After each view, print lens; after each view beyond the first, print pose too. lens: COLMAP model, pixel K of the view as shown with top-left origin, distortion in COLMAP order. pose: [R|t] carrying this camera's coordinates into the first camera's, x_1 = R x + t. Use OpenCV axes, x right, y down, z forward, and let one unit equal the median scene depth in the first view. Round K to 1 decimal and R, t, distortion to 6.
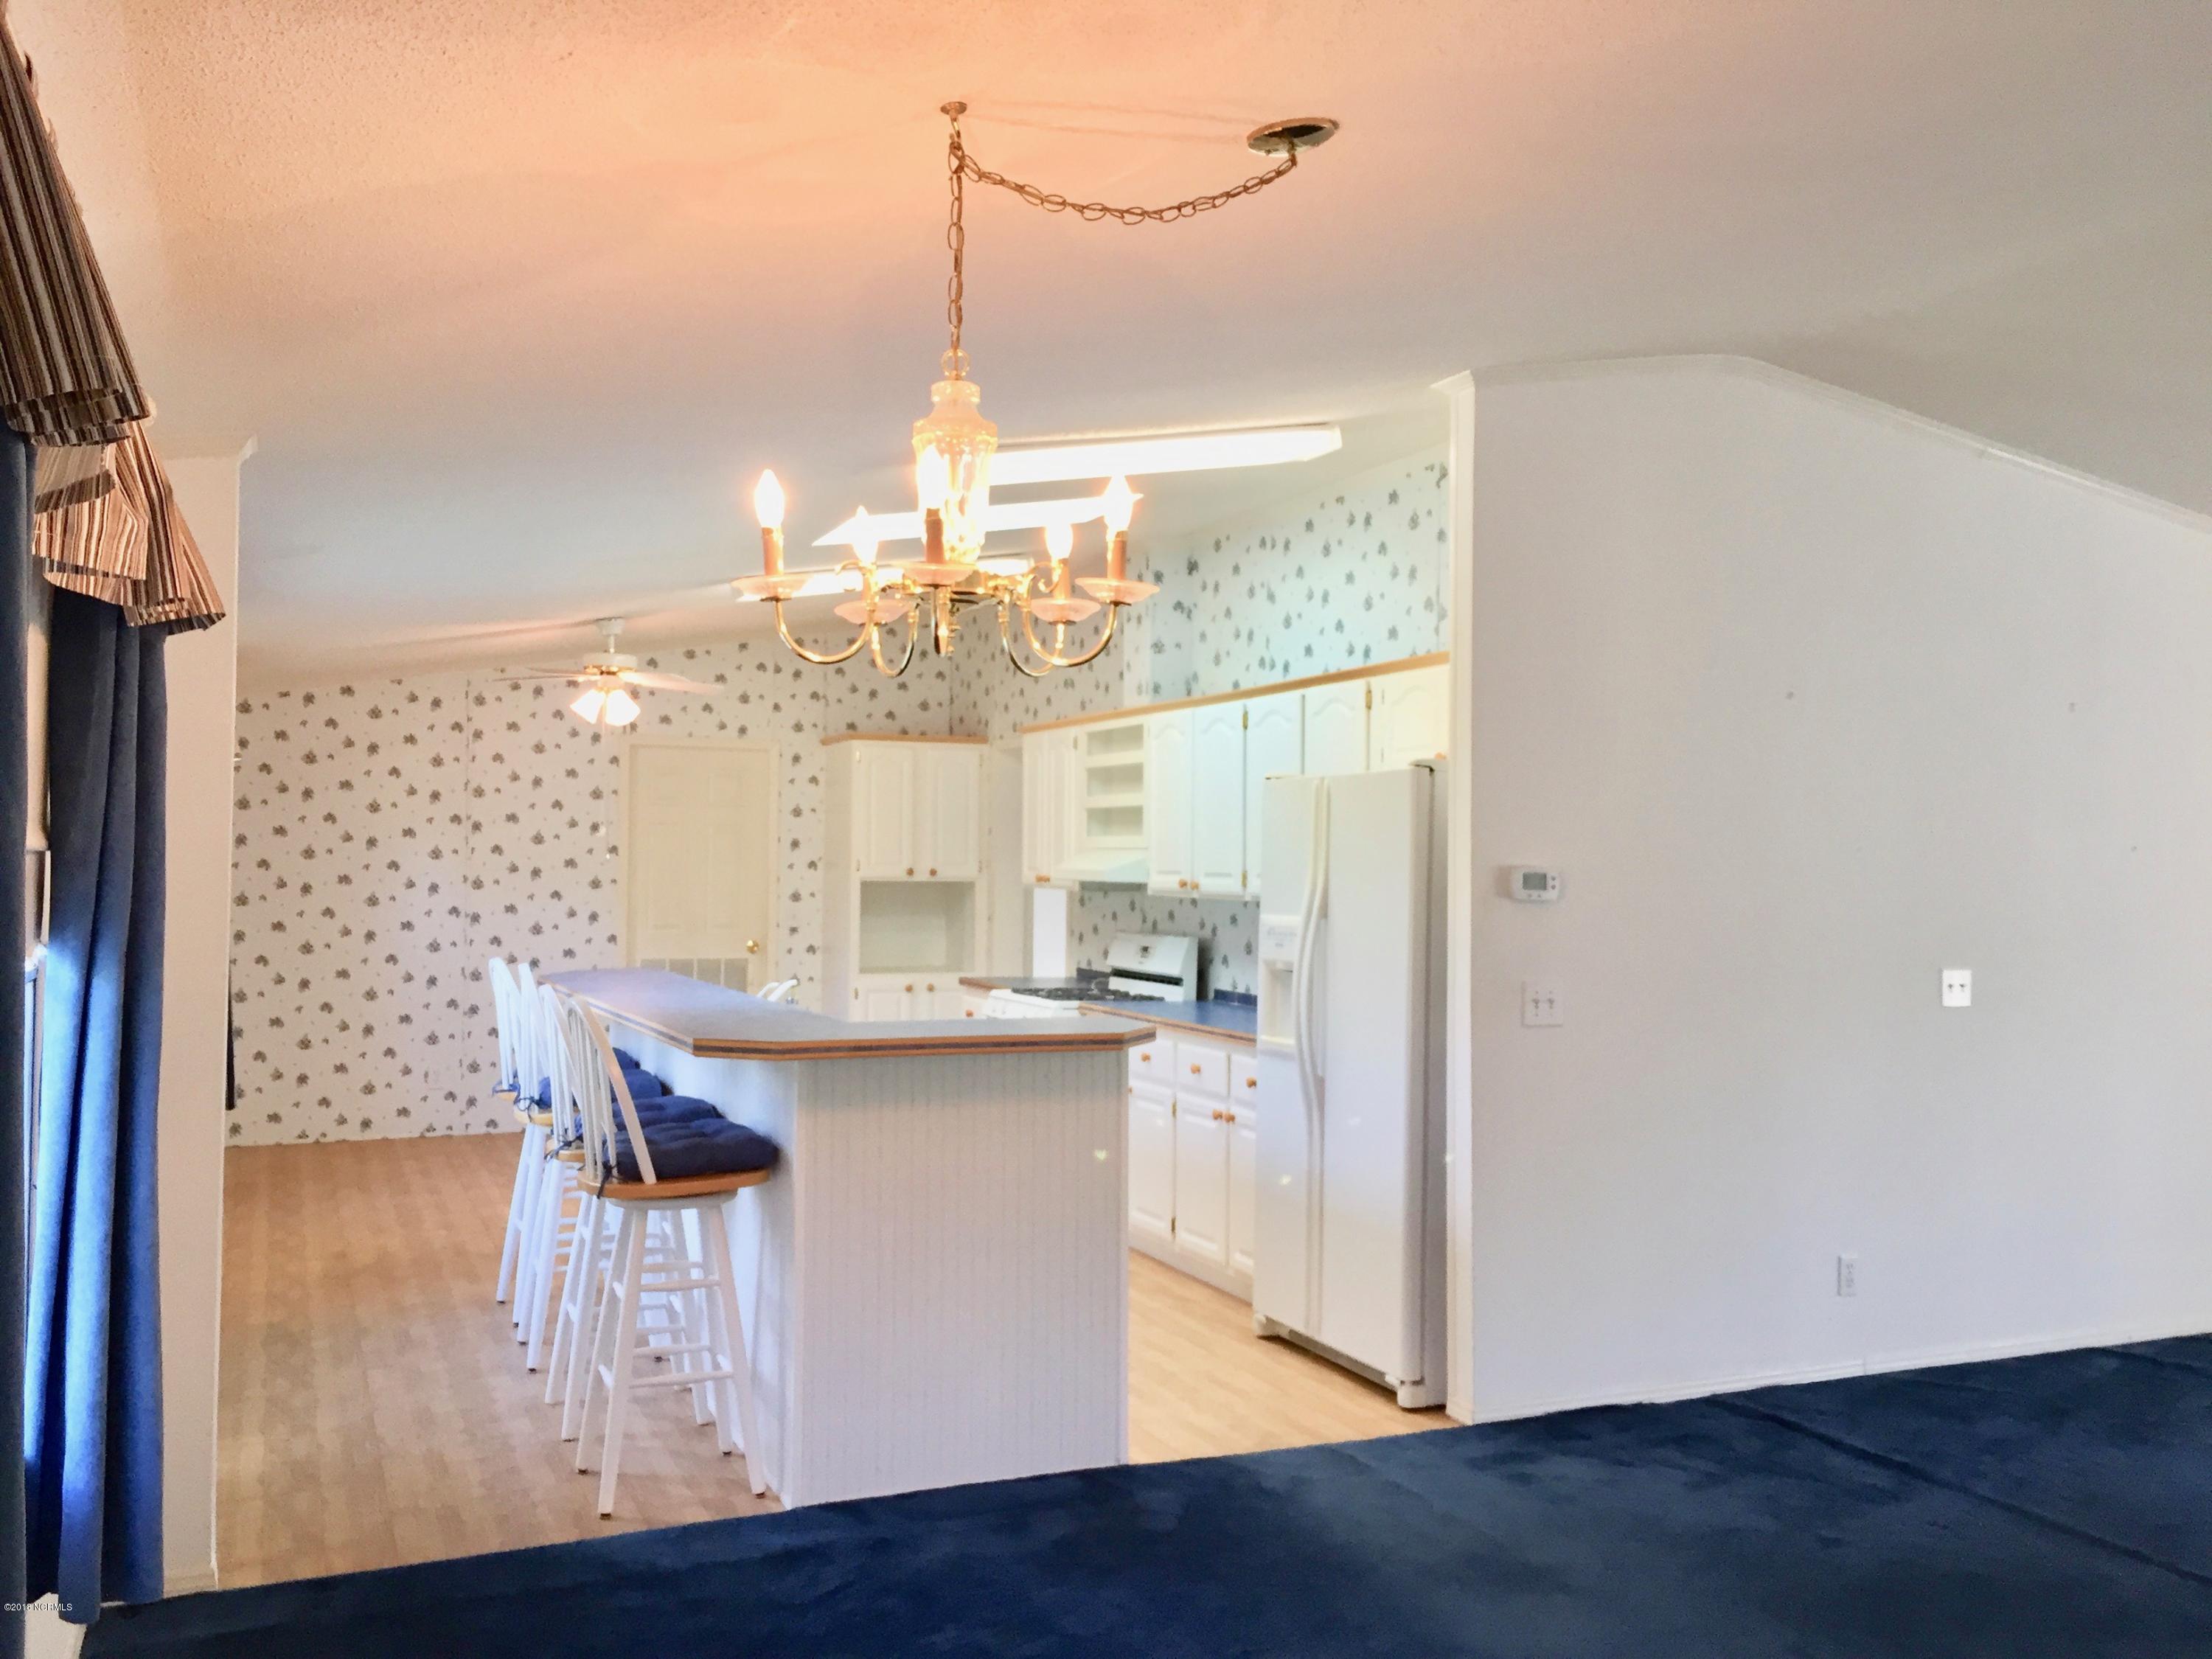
lens RADIAL K [[1889.9, 0, 1105.6], [0, 1889.9, 821.6], [0, 0, 1]] dist [0.088404, -0.110692]
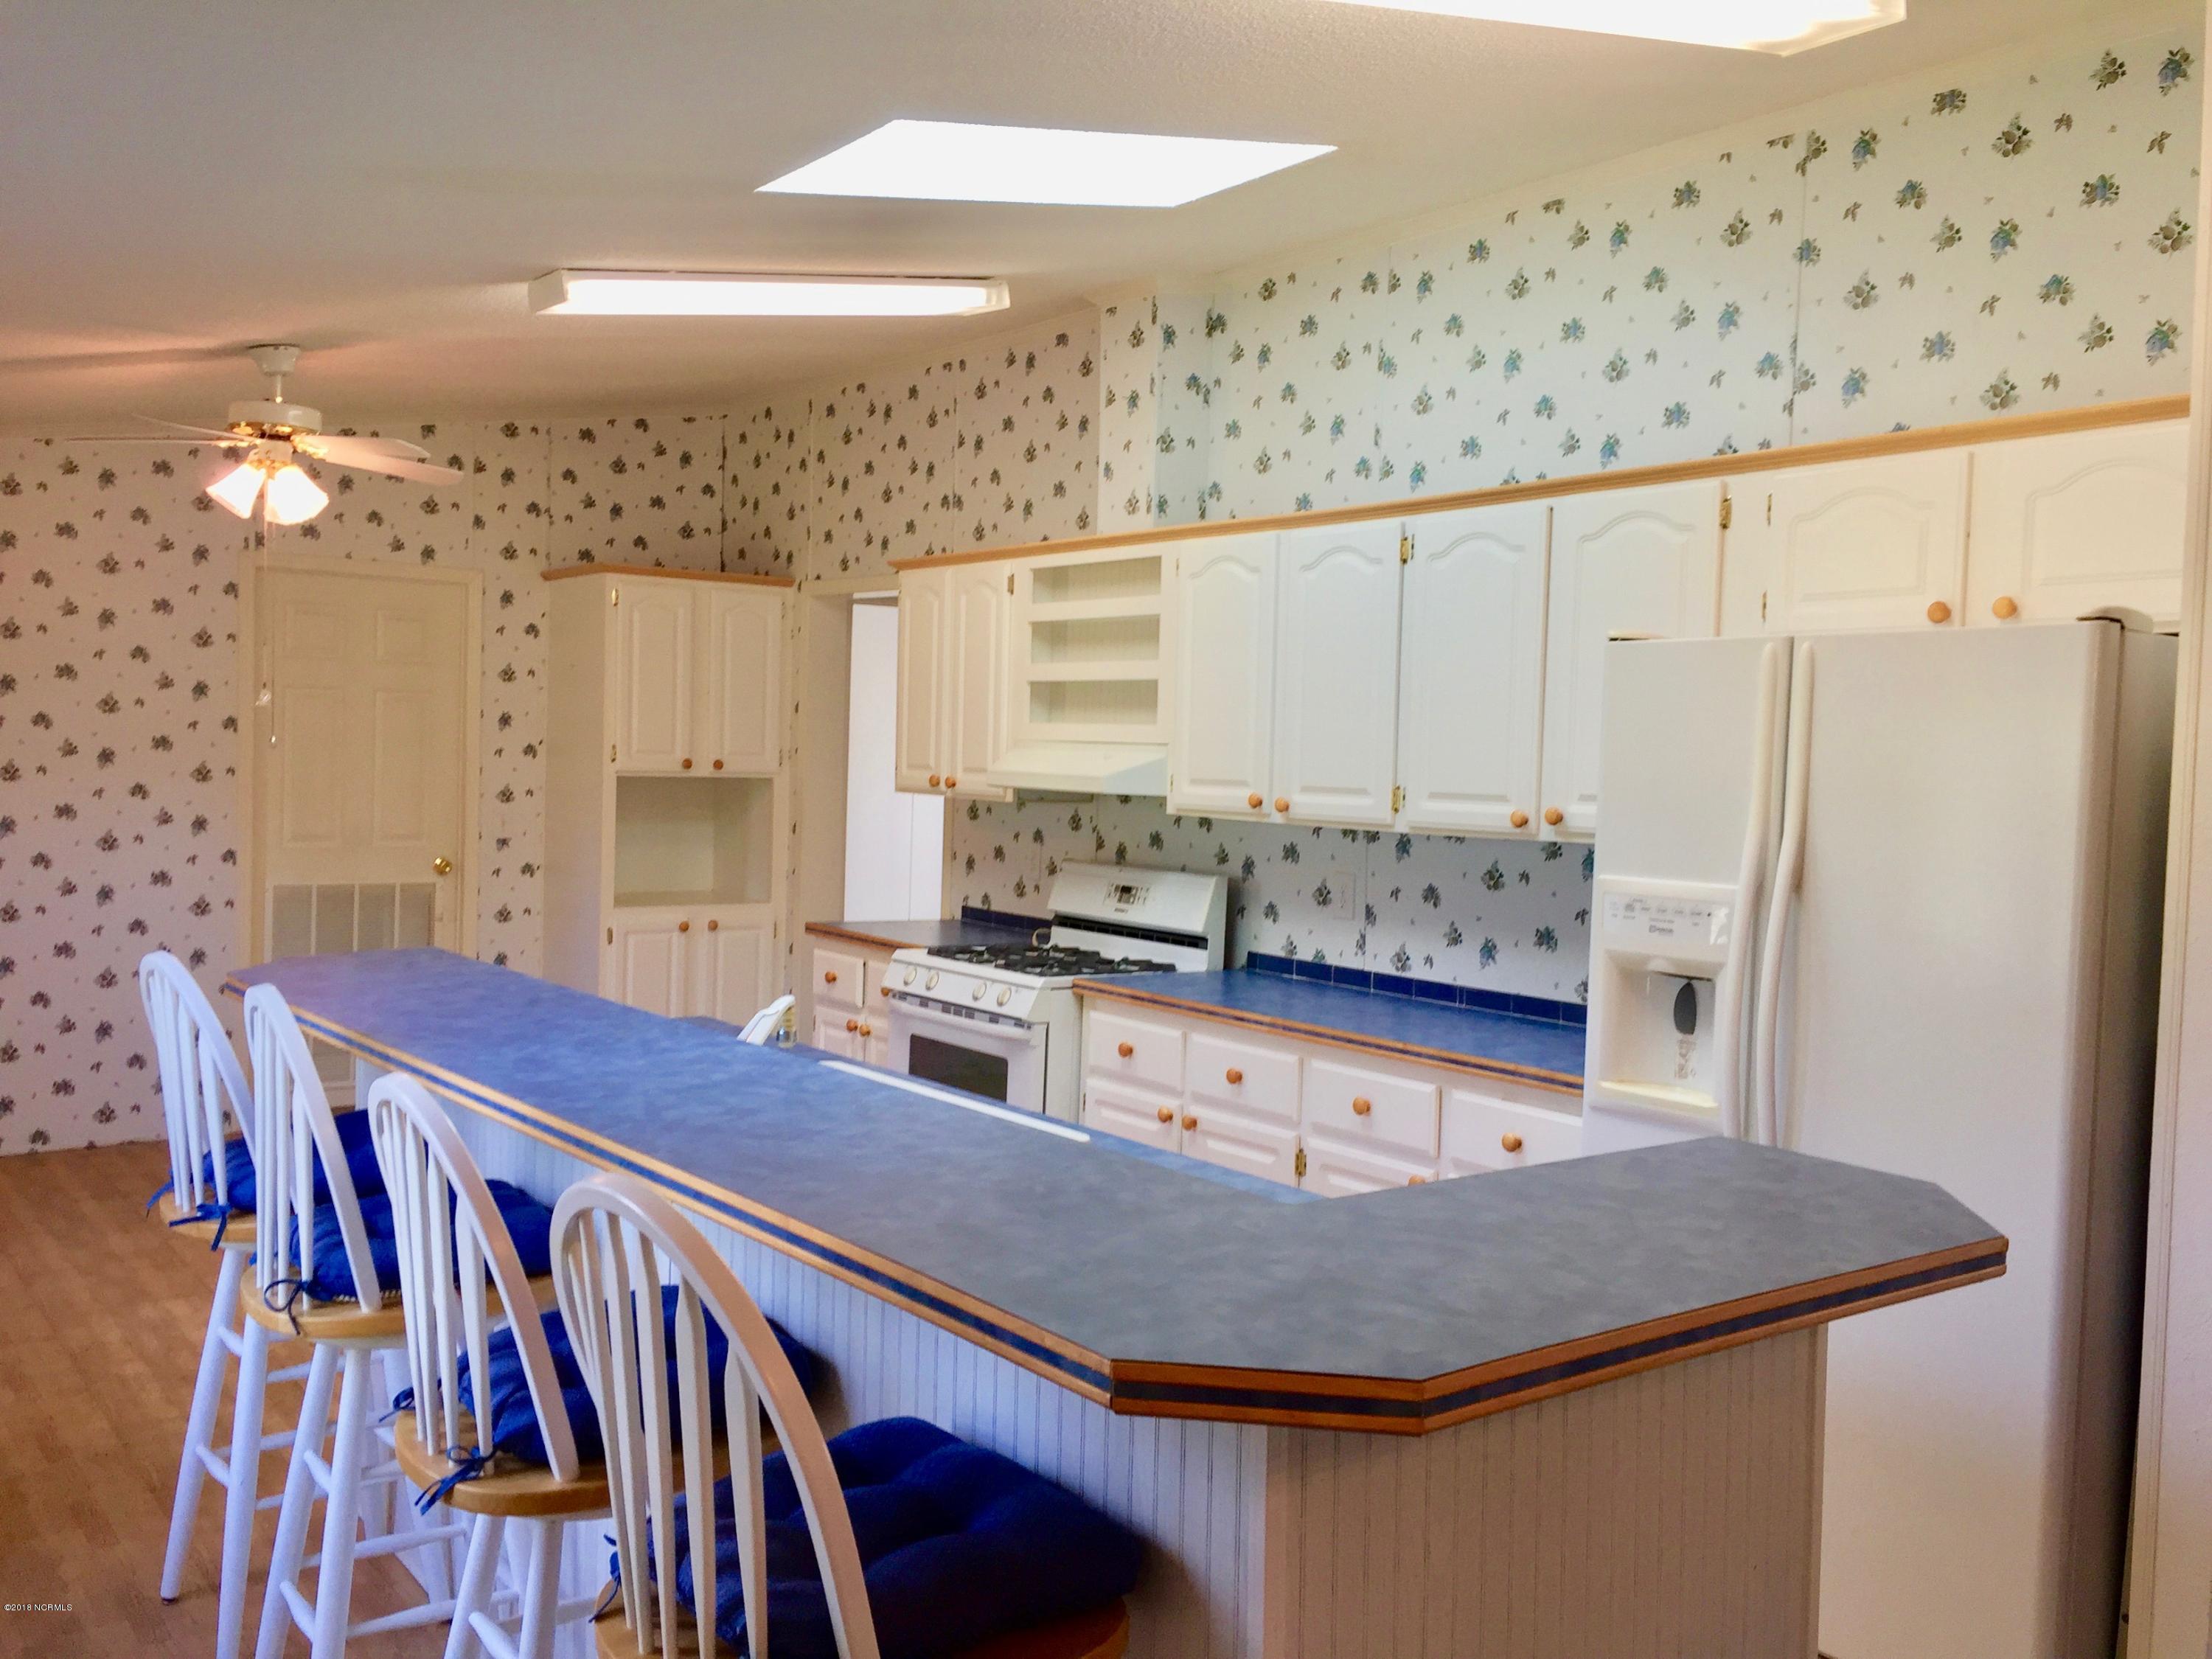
lens RADIAL K [[1889.9, 0, 1105.6], [0, 1889.9, 821.6], [0, 0, 1]] dist [0.088404, -0.110692]
pose [[0.972062, 0.007272, 0.234613, -0.142430], [-0.022571, 0.997784, 0.062590, 0.000120], [-0.233638, -0.066136, 0.970072, 0.329025]]
